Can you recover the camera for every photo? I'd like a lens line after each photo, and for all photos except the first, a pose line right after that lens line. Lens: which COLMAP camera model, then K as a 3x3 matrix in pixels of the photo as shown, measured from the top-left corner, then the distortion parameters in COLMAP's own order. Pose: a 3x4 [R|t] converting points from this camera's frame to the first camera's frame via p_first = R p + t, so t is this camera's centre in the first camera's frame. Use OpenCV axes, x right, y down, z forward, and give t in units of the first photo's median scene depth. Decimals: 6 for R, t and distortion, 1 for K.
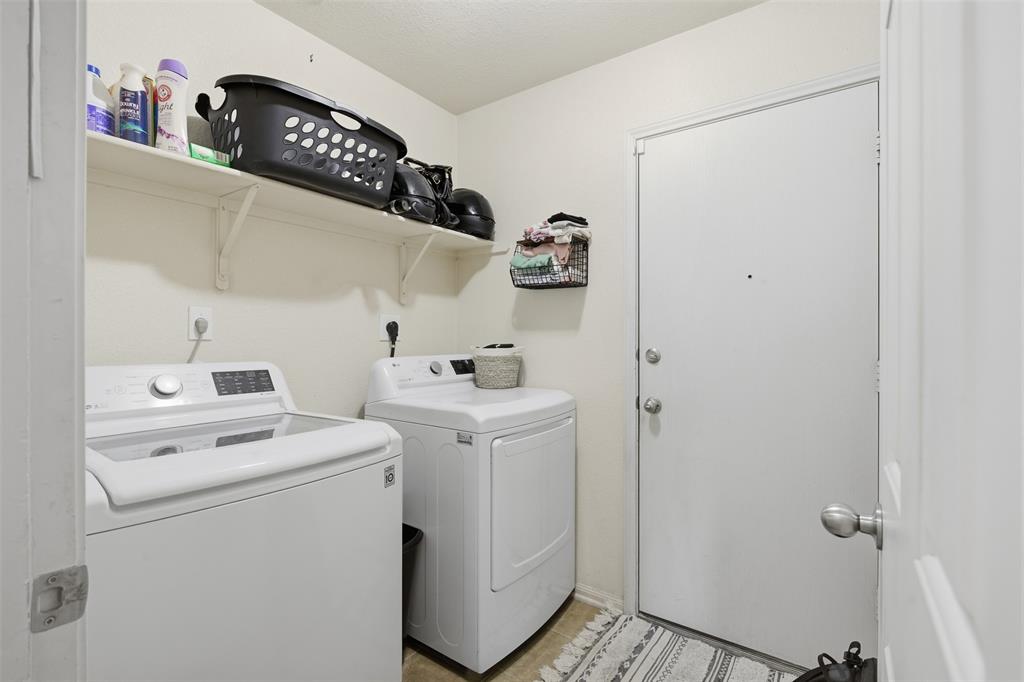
lens RADIAL K [[461.6, 0, 516.7], [0, 461.6, 341.1], [0, 0, 1]] dist [-0.002952, 0.000521]
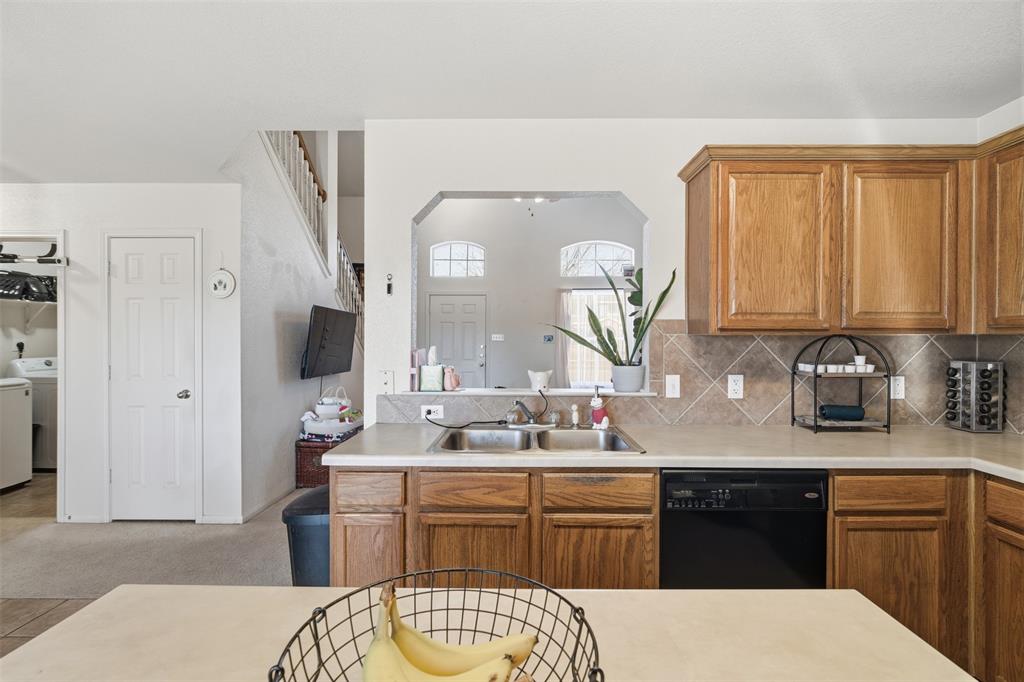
lens RADIAL K [[461.6, 0, 516.7], [0, 461.6, 341.1], [0, 0, 1]] dist [-0.002952, 0.000521]
pose [[0.822940, 0.001614, 0.568126, 0.427495], [-0.005190, 0.999976, 0.004676, -0.071462], [-0.568105, -0.006796, 0.822928, -2.140021]]
